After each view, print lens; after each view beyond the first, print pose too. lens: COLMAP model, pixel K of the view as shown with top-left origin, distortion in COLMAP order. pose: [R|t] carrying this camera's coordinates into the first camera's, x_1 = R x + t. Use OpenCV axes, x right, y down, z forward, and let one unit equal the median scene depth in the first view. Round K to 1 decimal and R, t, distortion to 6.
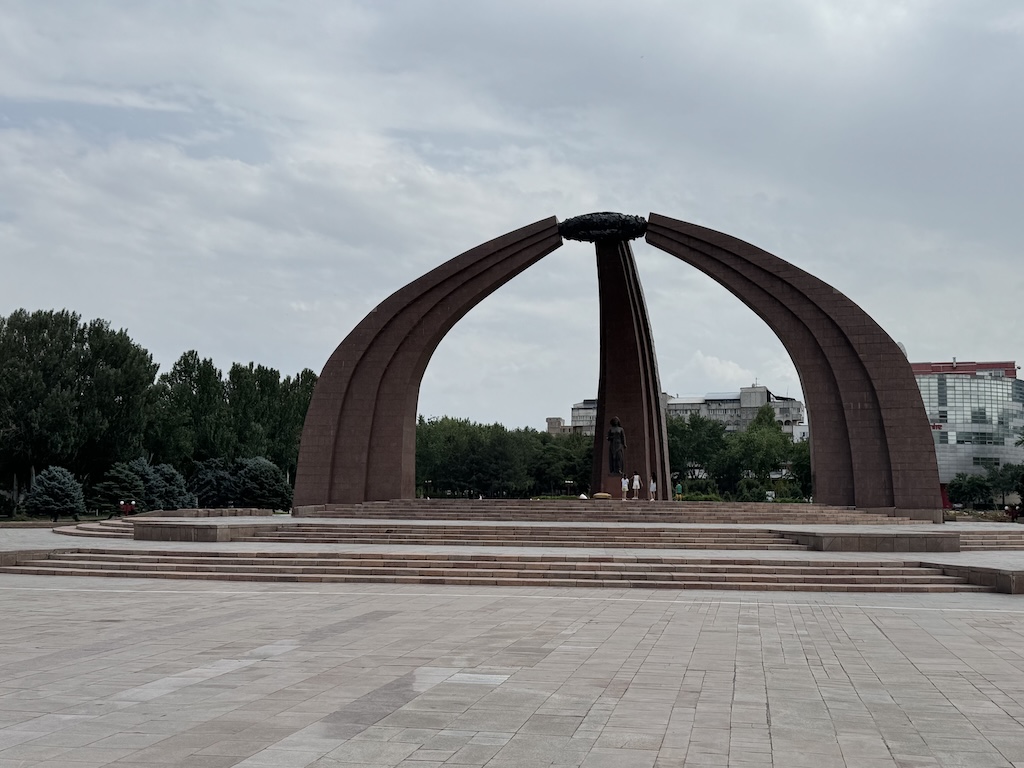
lens RADIAL K [[1154.9, 0, 494.1], [0, 1154.9, 392.0], [0, 0, 1]] dist [0.106275, 0.000000]
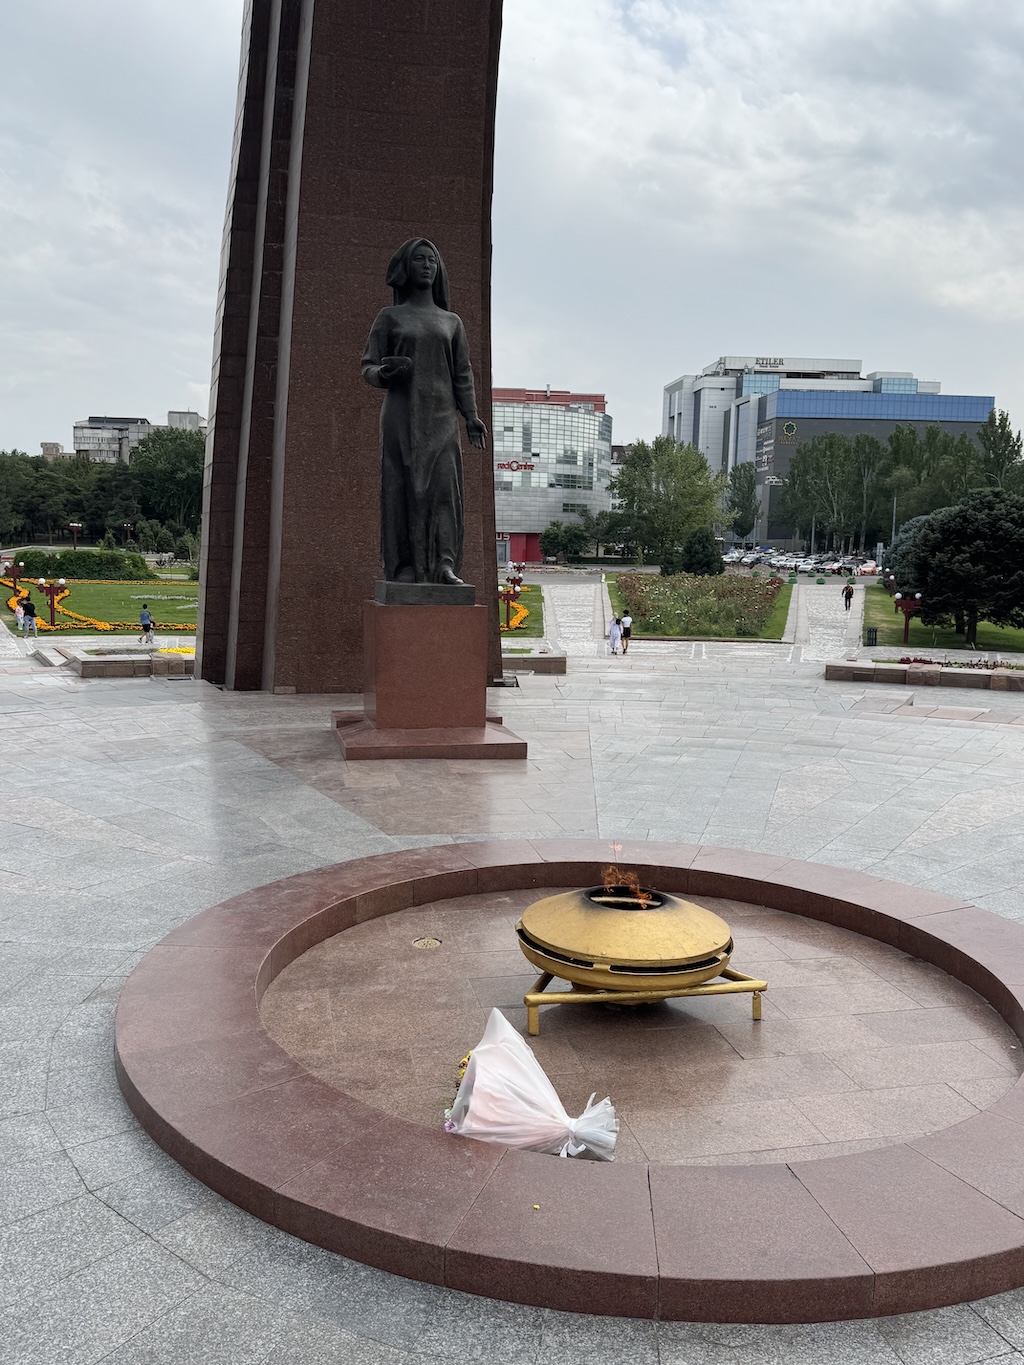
lens RADIAL K [[1115.9, 0, 494.6], [0, 1115.9, 682.0], [0, 0, 1]] dist [0.094795, -0.040156]
pose [[0.913182, -0.040385, 0.405545, 0.021010], [-0.049322, 0.976813, 0.208334, 0.022564], [-0.404556, -0.210249, 0.890017, 0.384106]]
